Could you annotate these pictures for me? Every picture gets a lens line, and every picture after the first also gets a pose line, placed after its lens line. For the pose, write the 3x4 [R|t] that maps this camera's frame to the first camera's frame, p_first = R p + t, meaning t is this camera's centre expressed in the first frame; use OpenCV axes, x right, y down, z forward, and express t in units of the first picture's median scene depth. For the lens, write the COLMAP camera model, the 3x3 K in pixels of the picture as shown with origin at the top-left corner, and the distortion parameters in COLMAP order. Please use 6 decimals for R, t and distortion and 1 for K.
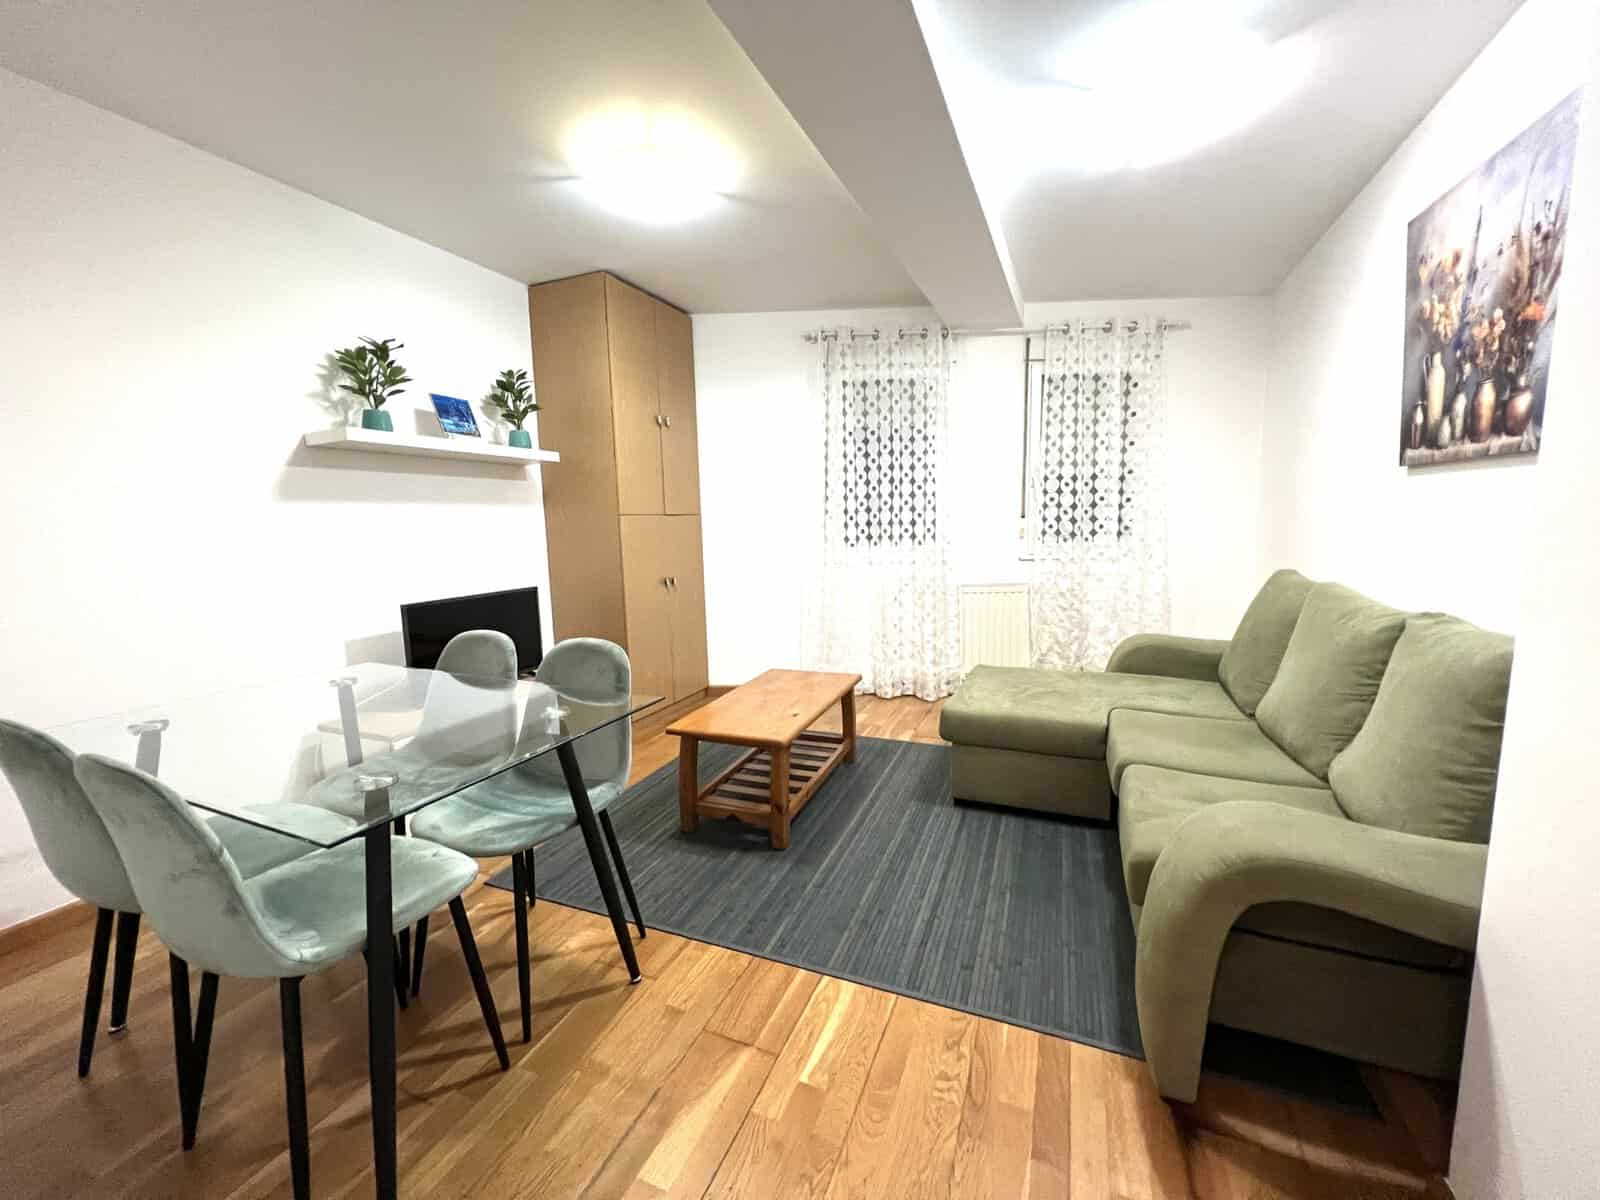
lens RADIAL K [[640.8, 0, 794.2], [0, 640.8, 598.9], [0, 0, 1]] dist [0.003293, 0.000131]
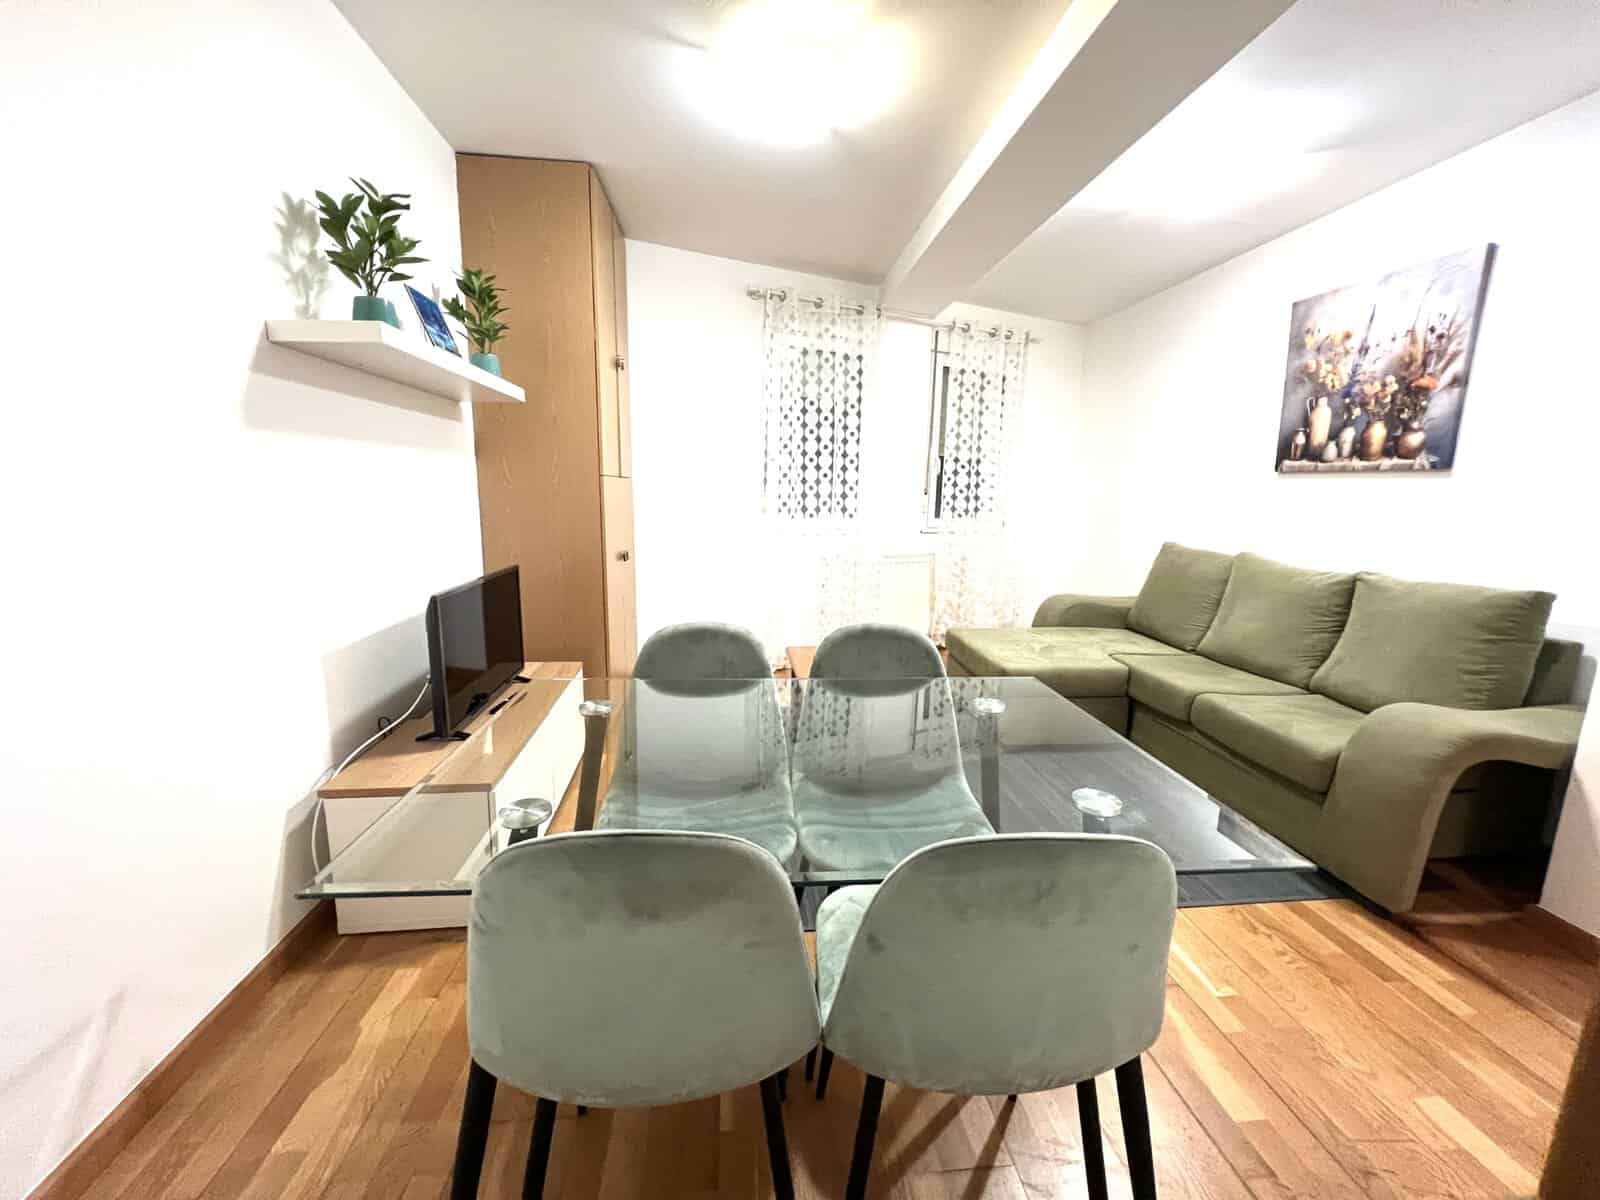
lens RADIAL K [[642.3, 0, 800.1], [0, 642.3, 601.3], [0, 0, 1]] dist [-0.000037, -0.000179]
pose [[0.873472, -0.044975, 0.484793, -0.763545], [0.020774, 0.998260, 0.055180, -0.016923], [-0.486431, -0.038127, 0.872887, 0.258791]]
